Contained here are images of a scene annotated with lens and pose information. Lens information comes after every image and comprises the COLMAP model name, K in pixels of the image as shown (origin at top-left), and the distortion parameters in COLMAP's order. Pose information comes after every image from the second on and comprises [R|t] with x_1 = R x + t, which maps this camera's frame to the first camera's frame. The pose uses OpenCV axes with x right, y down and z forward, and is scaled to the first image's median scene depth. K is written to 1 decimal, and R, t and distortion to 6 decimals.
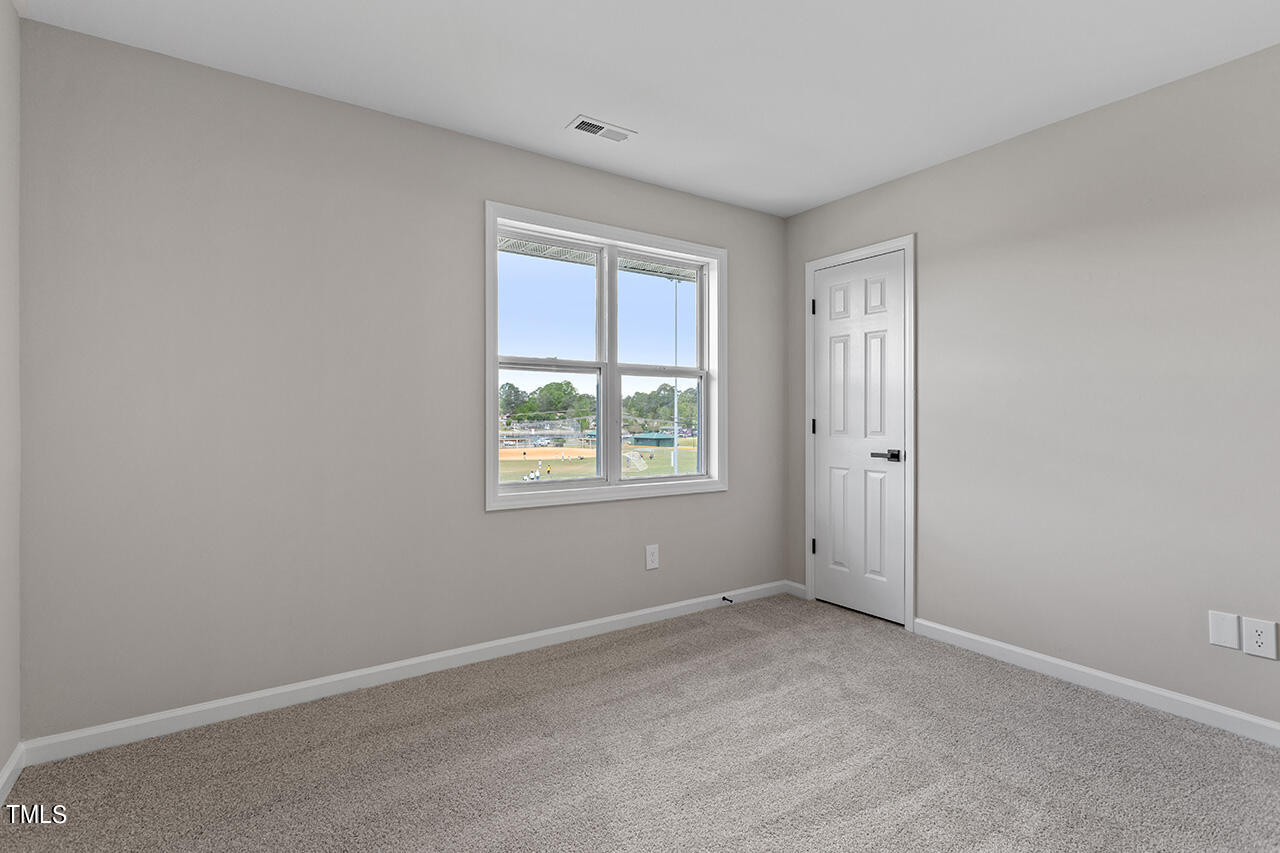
lens RADIAL K [[617.9, 0, 626.1], [0, 617.9, 415.0], [0, 0, 1]] dist [0.009868, -0.000231]
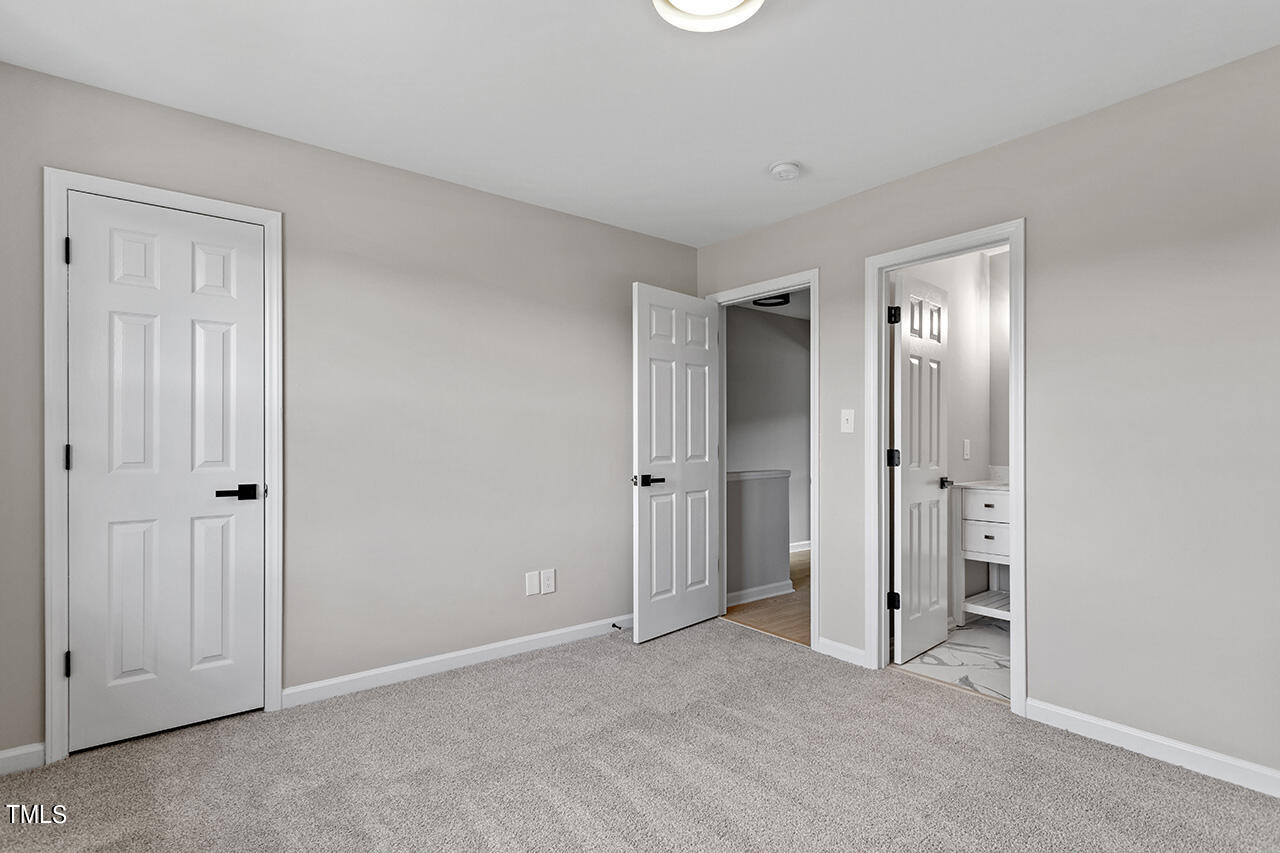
lens RADIAL K [[617.9, 0, 658.5], [0, 617.9, 432.6], [0, 0, 1]] dist [0.009868, -0.000231]
pose [[-0.099013, 0.010056, 0.995035, -0.373167], [-0.010318, 0.999885, -0.011132, -0.003890], [-0.995033, -0.011369, -0.098898, 0.570555]]
